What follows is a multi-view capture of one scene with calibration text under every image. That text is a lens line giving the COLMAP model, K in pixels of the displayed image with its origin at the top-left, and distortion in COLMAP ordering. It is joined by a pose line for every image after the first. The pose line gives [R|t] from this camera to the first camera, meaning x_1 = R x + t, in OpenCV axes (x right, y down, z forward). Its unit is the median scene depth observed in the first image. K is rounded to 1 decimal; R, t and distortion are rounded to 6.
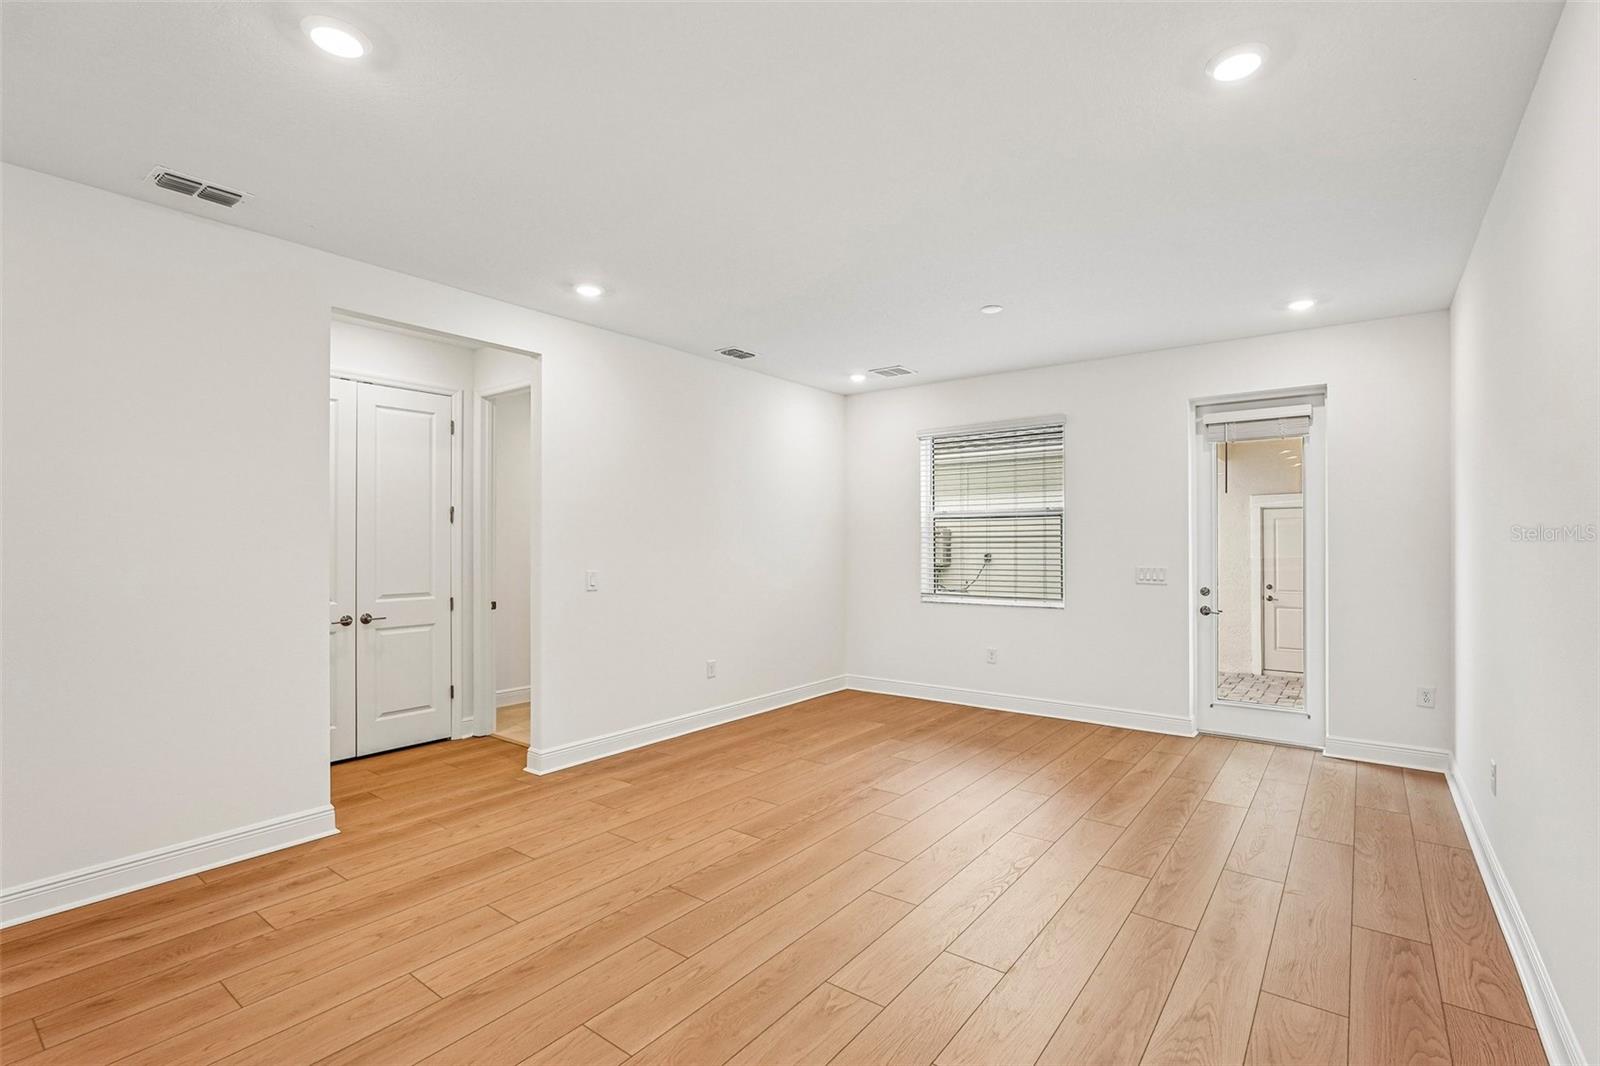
lens RADIAL K [[728.9, 0, 823.1], [0, 728.9, 541.9], [0, 0, 1]] dist [-0.009400, 0.000980]
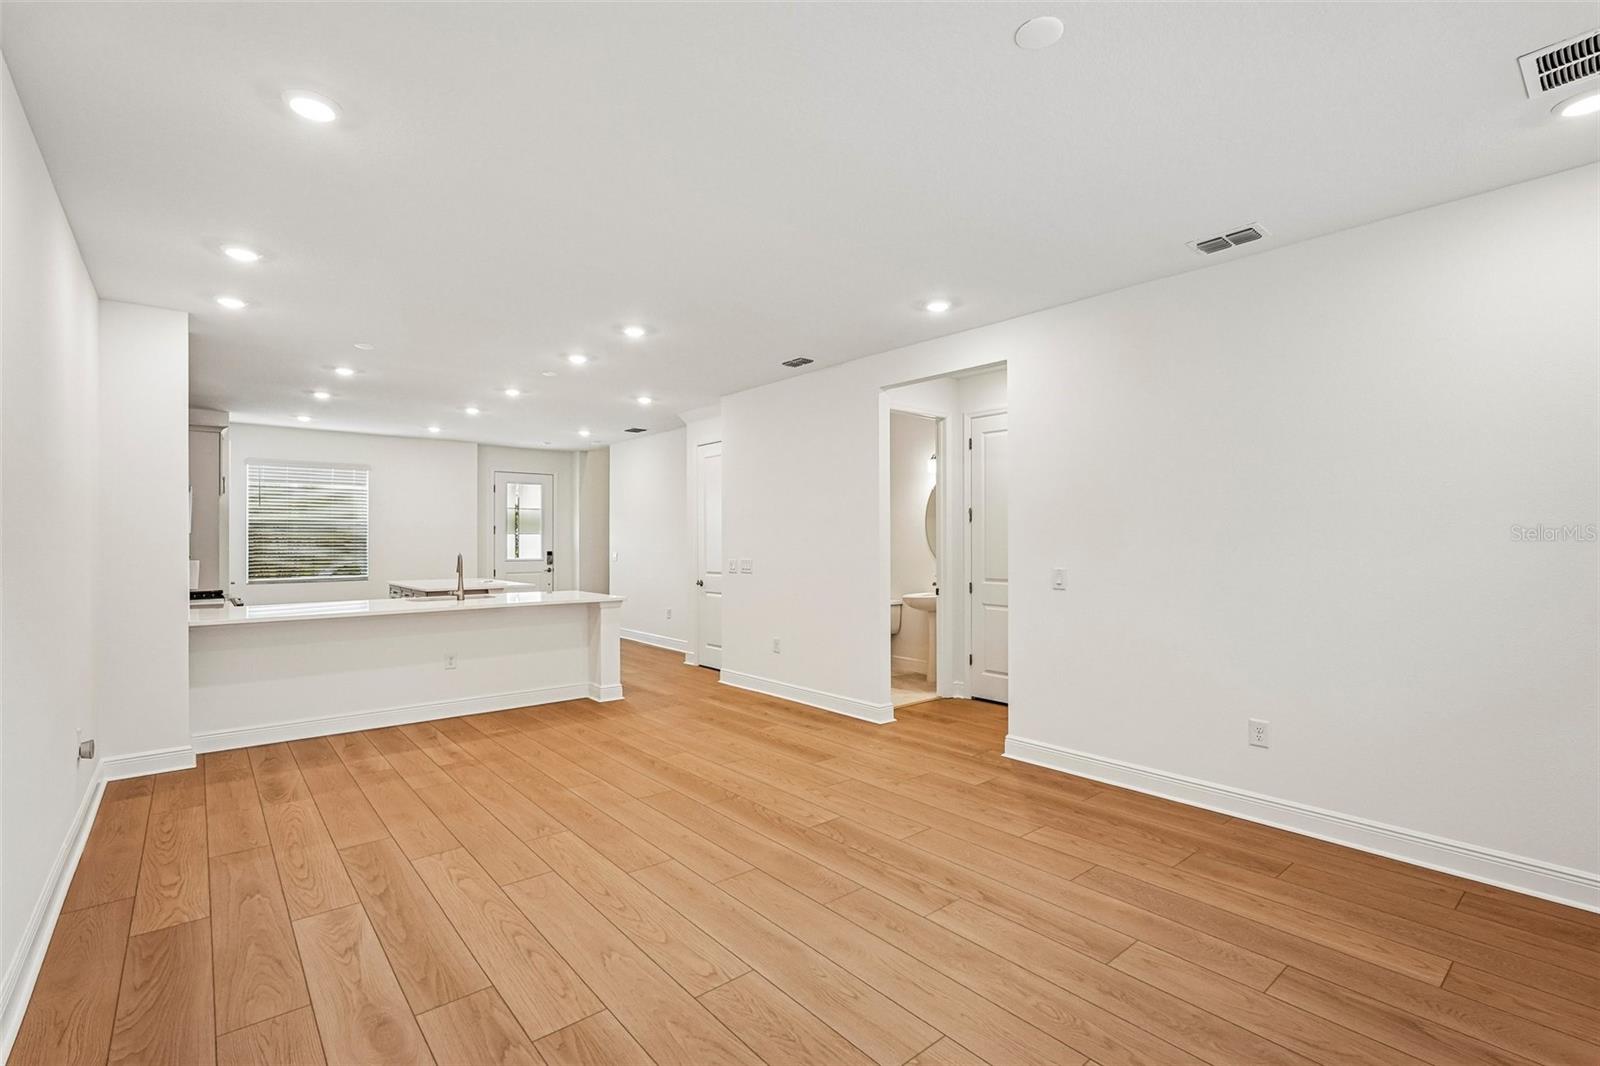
lens RADIAL K [[717.5, 0, 802.4], [0, 717.5, 542.3], [0, 0, 1]] dist [-0.010385, 0.000726]
pose [[-0.223372, 0.004750, -0.974722, 0.706620], [0.003389, 0.999986, 0.004097, -0.000121], [0.974727, -0.002388, -0.223385, 0.948102]]
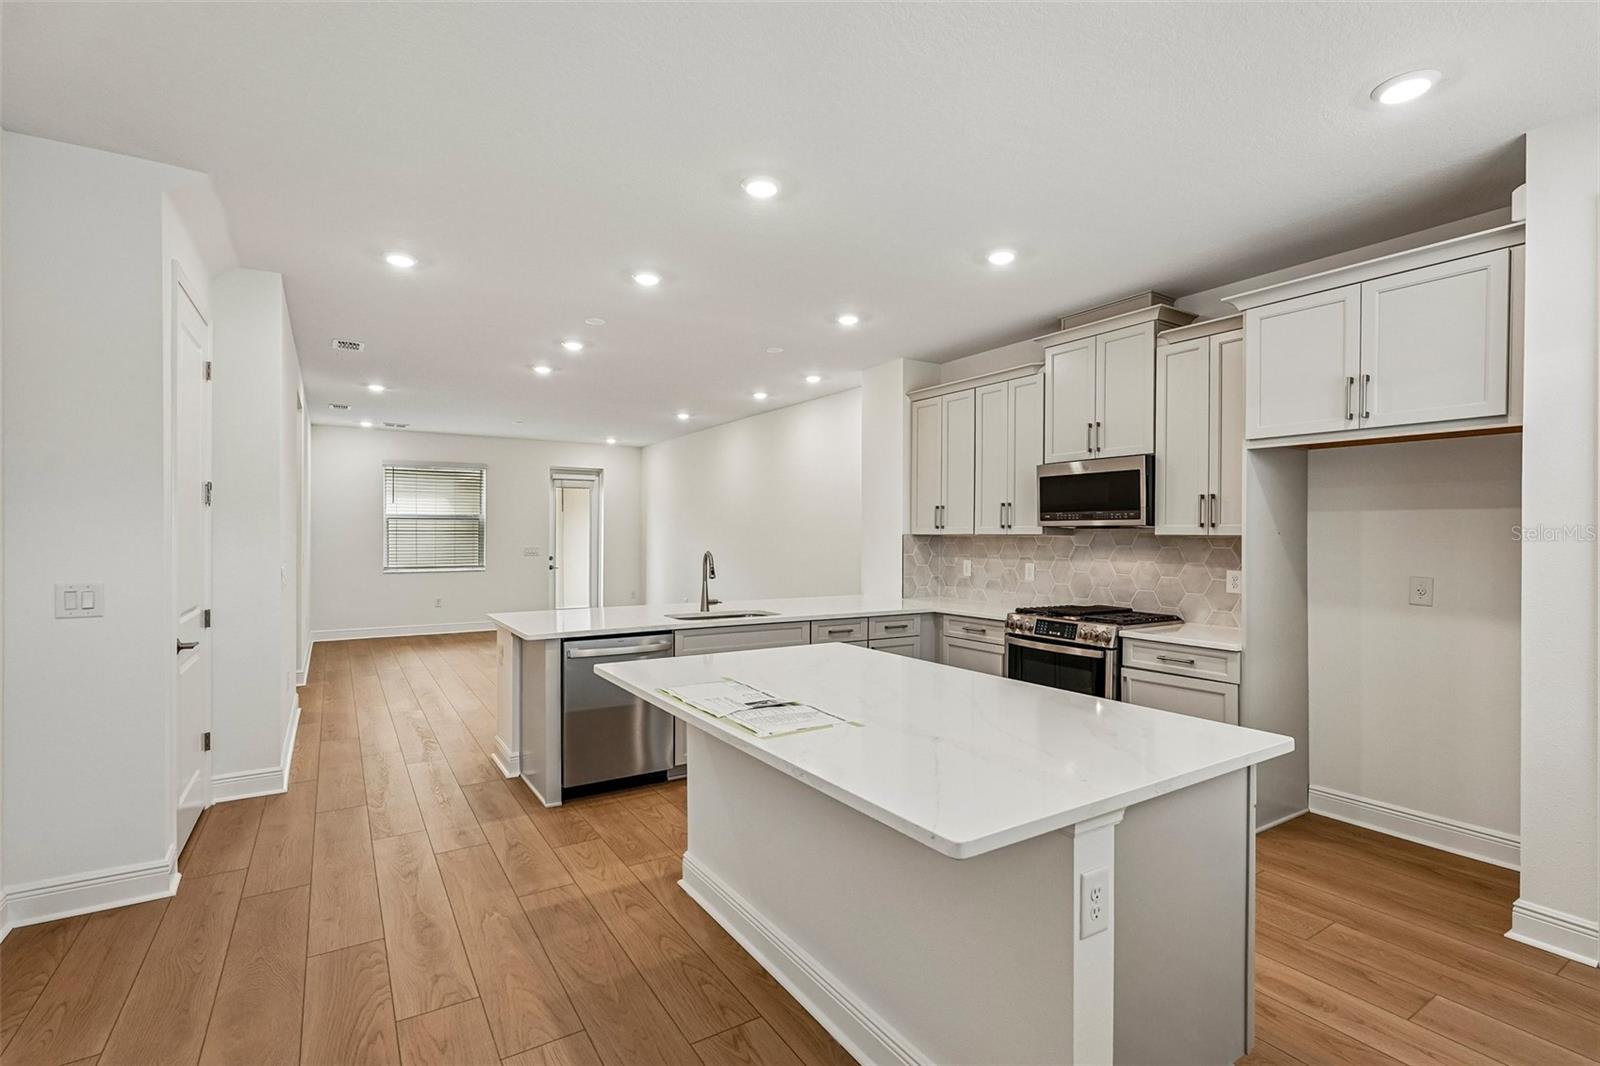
lens RADIAL K [[743.6, 0, 786.4], [0, 743.6, 533.2], [0, 0, 1]] dist [-0.018081, 0.000924]
pose [[0.365161, 0.005403, 0.930929, -1.448896], [-0.005153, 0.999980, -0.003782, 0.001280], [-0.930930, -0.003416, 0.365181, -0.485829]]
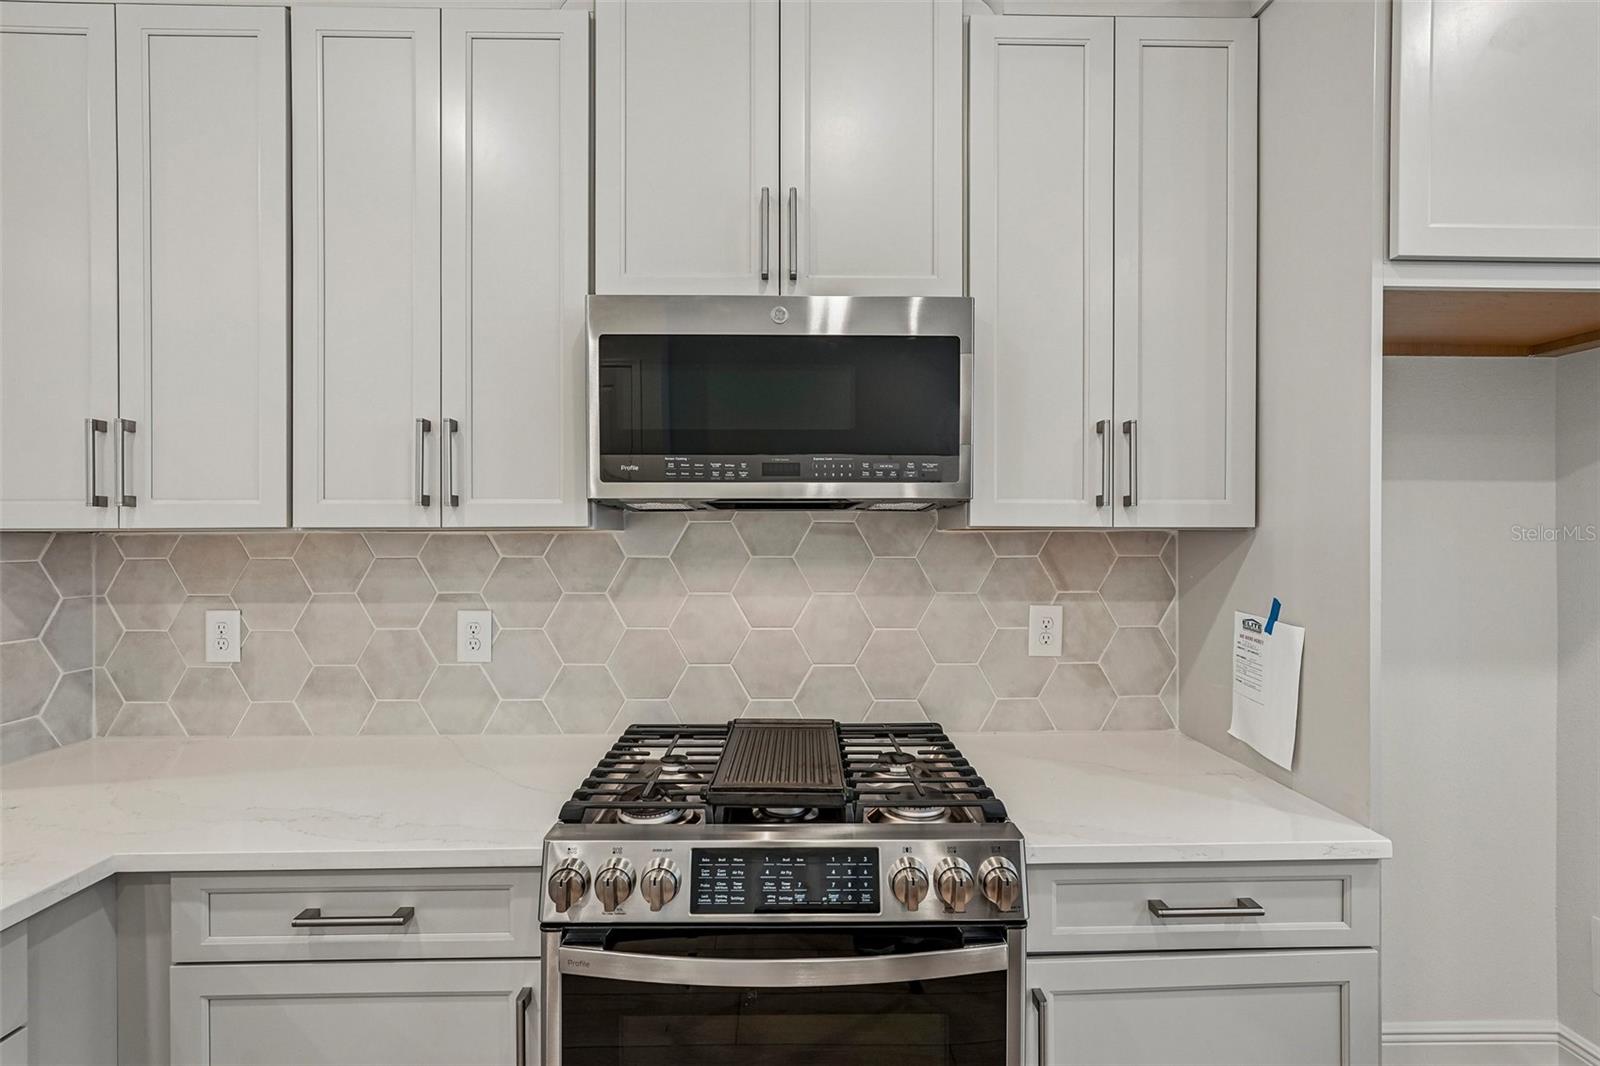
lens RADIAL K [[732.6, 0, 806.2], [0, 732.6, 535.5], [0, 0, 1]] dist [-0.007279, 0.000469]
pose [[-0.616971, 0.000997, 0.786986, -0.633918], [0.002548, 0.999996, 0.000731, 0.001177], [-0.786982, 0.002456, -0.616971, -0.310820]]
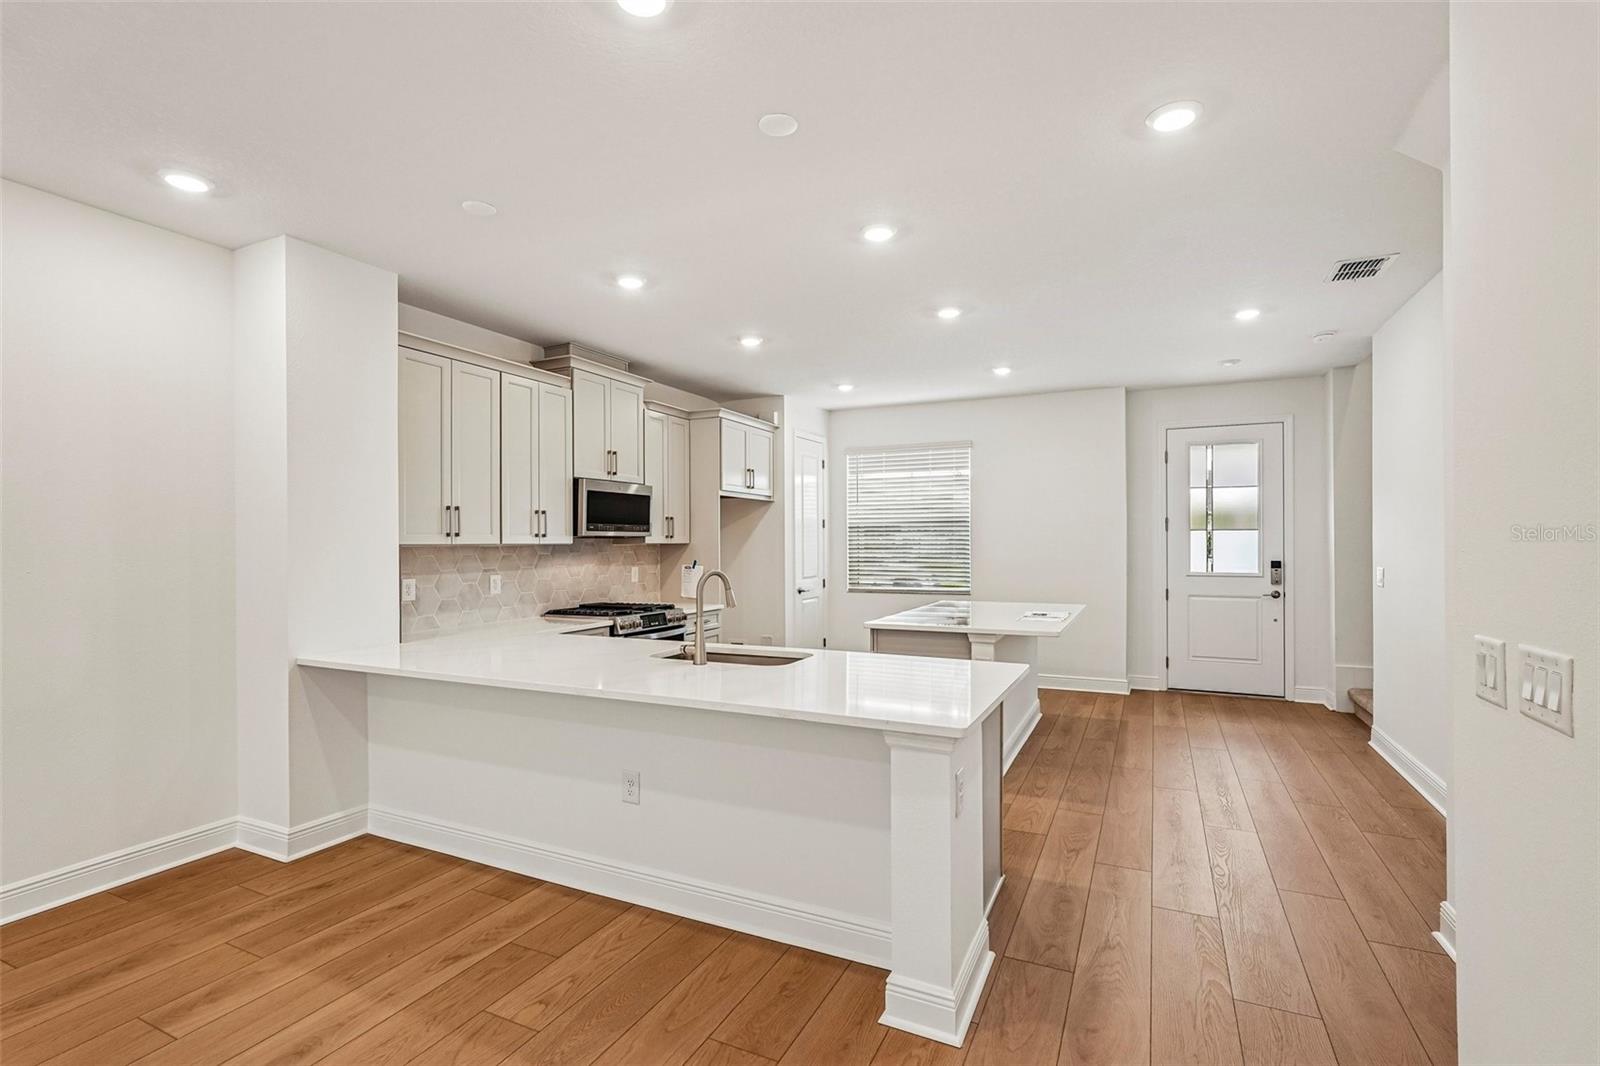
lens RADIAL K [[717.5, 0, 802.4], [0, 717.5, 542.3], [0, 0, 1]] dist [-0.010385, 0.000726]
pose [[-0.982442, 0.005908, -0.186476, -0.452177], [0.006207, 0.999980, -0.001018, -0.001604], [0.186466, -0.002157, -0.982459, 0.700501]]
